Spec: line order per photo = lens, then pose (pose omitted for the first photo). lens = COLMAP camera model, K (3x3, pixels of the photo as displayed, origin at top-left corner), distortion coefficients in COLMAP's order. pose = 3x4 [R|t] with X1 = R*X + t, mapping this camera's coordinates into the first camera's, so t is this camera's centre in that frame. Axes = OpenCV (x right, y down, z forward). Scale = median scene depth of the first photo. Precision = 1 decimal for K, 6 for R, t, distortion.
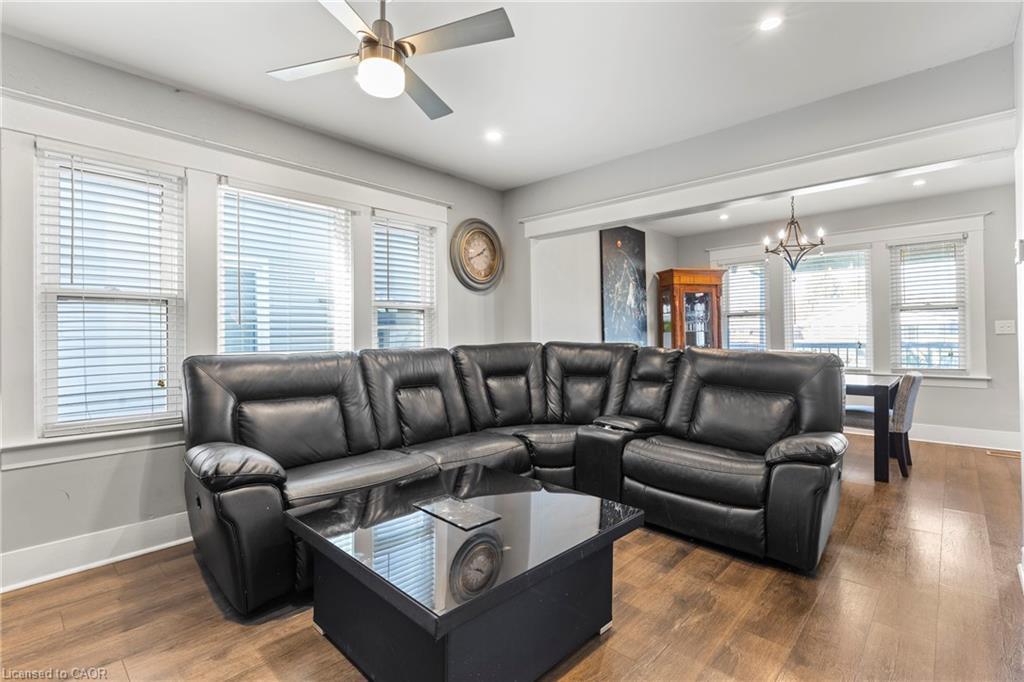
lens RADIAL K [[474.3, 0, 502.7], [0, 474.3, 331.1], [0, 0, 1]] dist [0.008423, -0.001375]
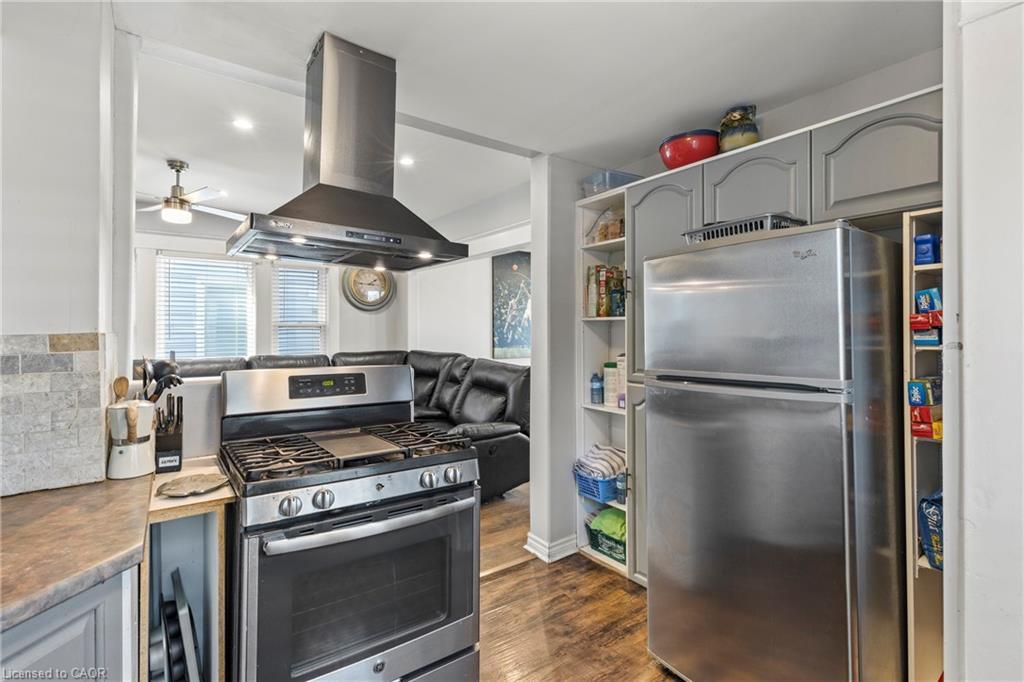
lens RADIAL K [[474.3, 0, 502.8], [0, 474.3, 333.5], [0, 0, 1]] dist [0.008423, -0.001375]
pose [[0.982839, 0.008169, -0.184287, 0.455067], [-0.004810, 0.999814, 0.018667, -0.039256], [0.184405, -0.017460, 0.982695, -0.205897]]
